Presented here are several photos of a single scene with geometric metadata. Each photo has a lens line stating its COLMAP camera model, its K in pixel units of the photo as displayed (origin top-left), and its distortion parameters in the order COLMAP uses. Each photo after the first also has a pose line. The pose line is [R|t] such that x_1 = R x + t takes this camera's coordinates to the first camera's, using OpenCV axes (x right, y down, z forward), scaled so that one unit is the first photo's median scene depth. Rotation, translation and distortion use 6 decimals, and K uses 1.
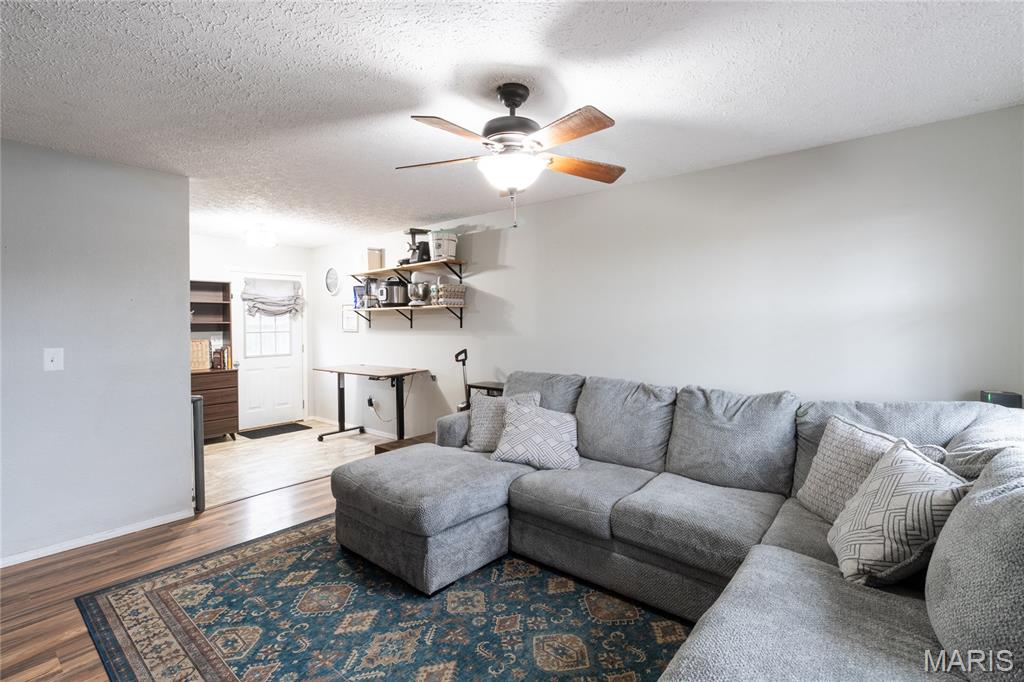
lens RADIAL K [[465.9, 0, 523.4], [0, 465.9, 326.9], [0, 0, 1]] dist [0.001067, -0.000005]
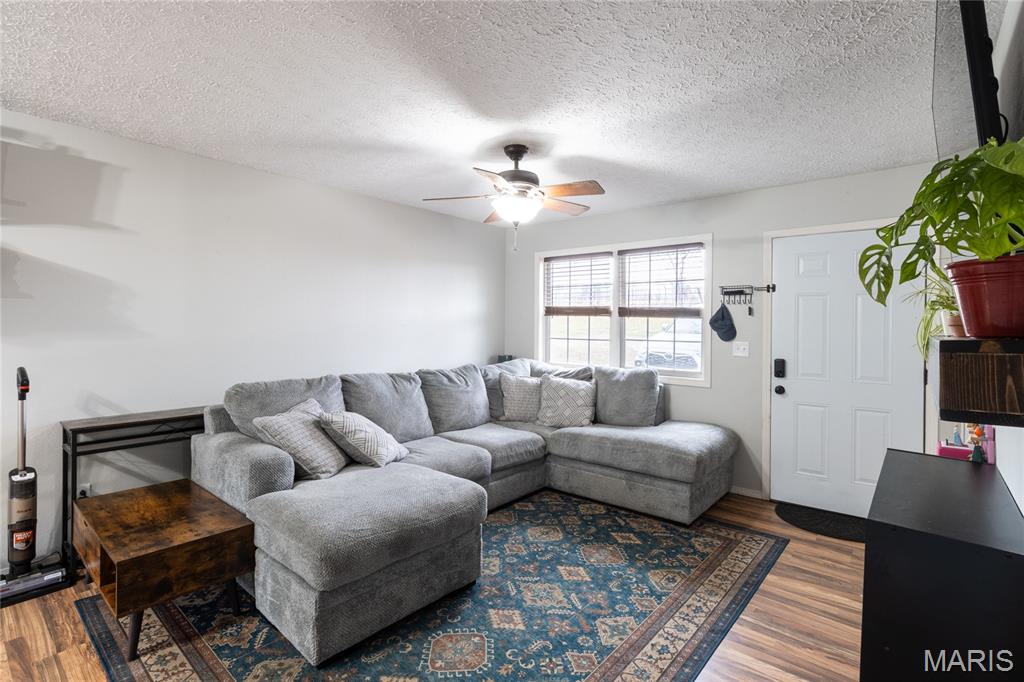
lens RADIAL K [[465.9, 0, 523.4], [0, 465.9, 326.9], [0, 0, 1]] dist [0.001067, -0.000005]
pose [[0.039226, 0.001905, 0.999229, -1.358823], [0.000001, 0.999998, -0.001906, 0.008073], [-0.999230, 0.000076, 0.039226, 0.926748]]
